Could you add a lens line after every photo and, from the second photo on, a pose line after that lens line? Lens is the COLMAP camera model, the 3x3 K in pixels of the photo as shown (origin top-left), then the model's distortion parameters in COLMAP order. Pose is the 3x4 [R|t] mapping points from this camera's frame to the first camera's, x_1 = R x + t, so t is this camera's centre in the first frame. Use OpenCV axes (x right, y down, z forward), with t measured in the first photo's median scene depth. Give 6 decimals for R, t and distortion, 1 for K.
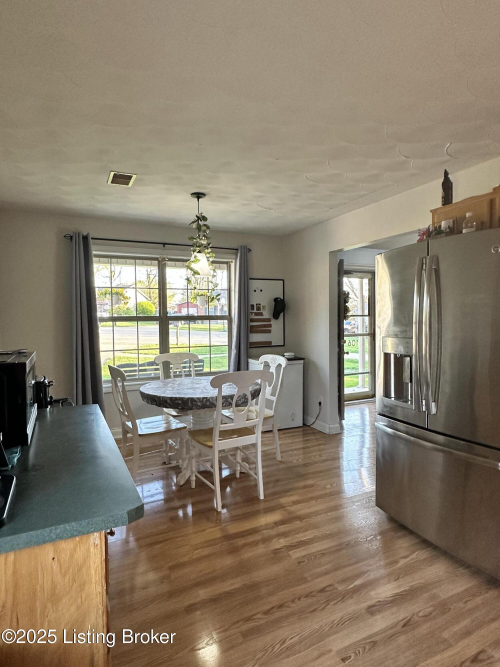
lens RADIAL K [[389.1, 0, 251.9], [0, 389.1, 330.2], [0, 0, 1]] dist [-0.000566, 0.001728]
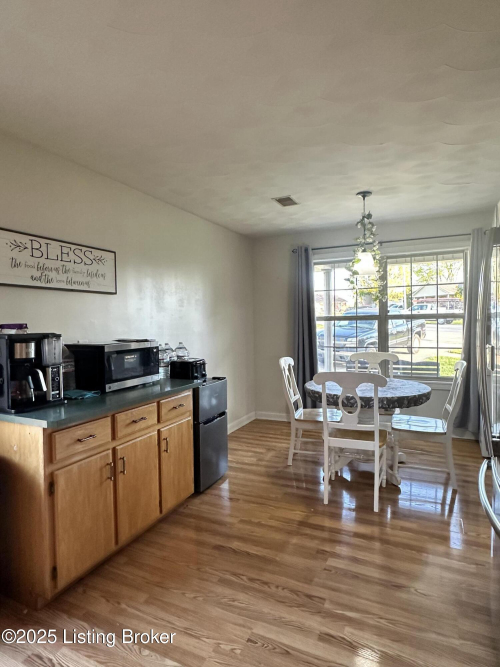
lens RADIAL K [[389.1, 0, 245.1], [0, 389.1, 332.3], [0, 0, 1]] dist [-0.000566, 0.001728]
pose [[0.619297, 0.022447, -0.784836, 0.488391], [-0.012000, 0.999745, 0.019125, -0.009807], [0.785065, -0.002426, 0.619409, 0.153427]]
